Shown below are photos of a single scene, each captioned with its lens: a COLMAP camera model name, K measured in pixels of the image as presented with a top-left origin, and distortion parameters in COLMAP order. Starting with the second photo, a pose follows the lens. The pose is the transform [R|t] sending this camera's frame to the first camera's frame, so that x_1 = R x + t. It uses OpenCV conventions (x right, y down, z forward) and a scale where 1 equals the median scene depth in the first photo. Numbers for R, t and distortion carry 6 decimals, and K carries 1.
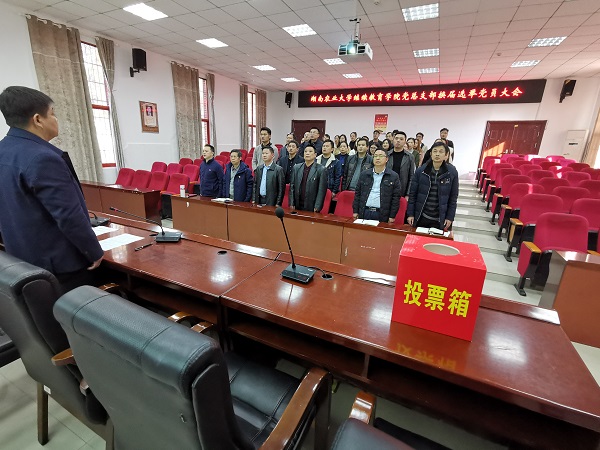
lens RADIAL K [[286.0, 0, 300.5], [0, 286.0, 219.7], [0, 0, 1]] dist [0.015931, 0.001050]
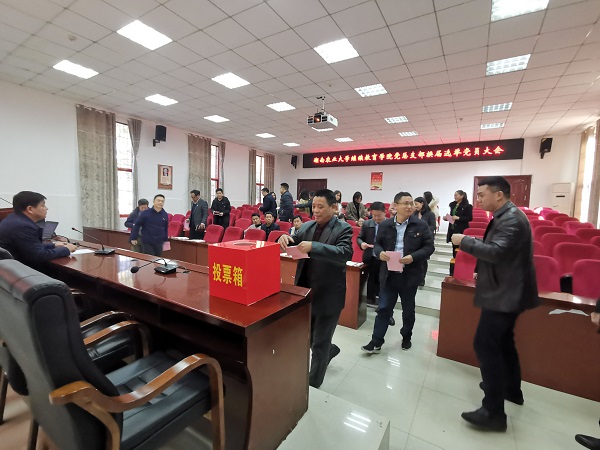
lens RADIAL K [[286.0, 0, 301.1], [0, 286.0, 220.3], [0, 0, 1]] dist [0.015931, 0.001050]
pose [[0.994851, -0.000872, -0.101344, 0.139577], [-0.019374, 0.979885, -0.198622, 0.040287], [0.099478, 0.199562, 0.974822, -0.060556]]
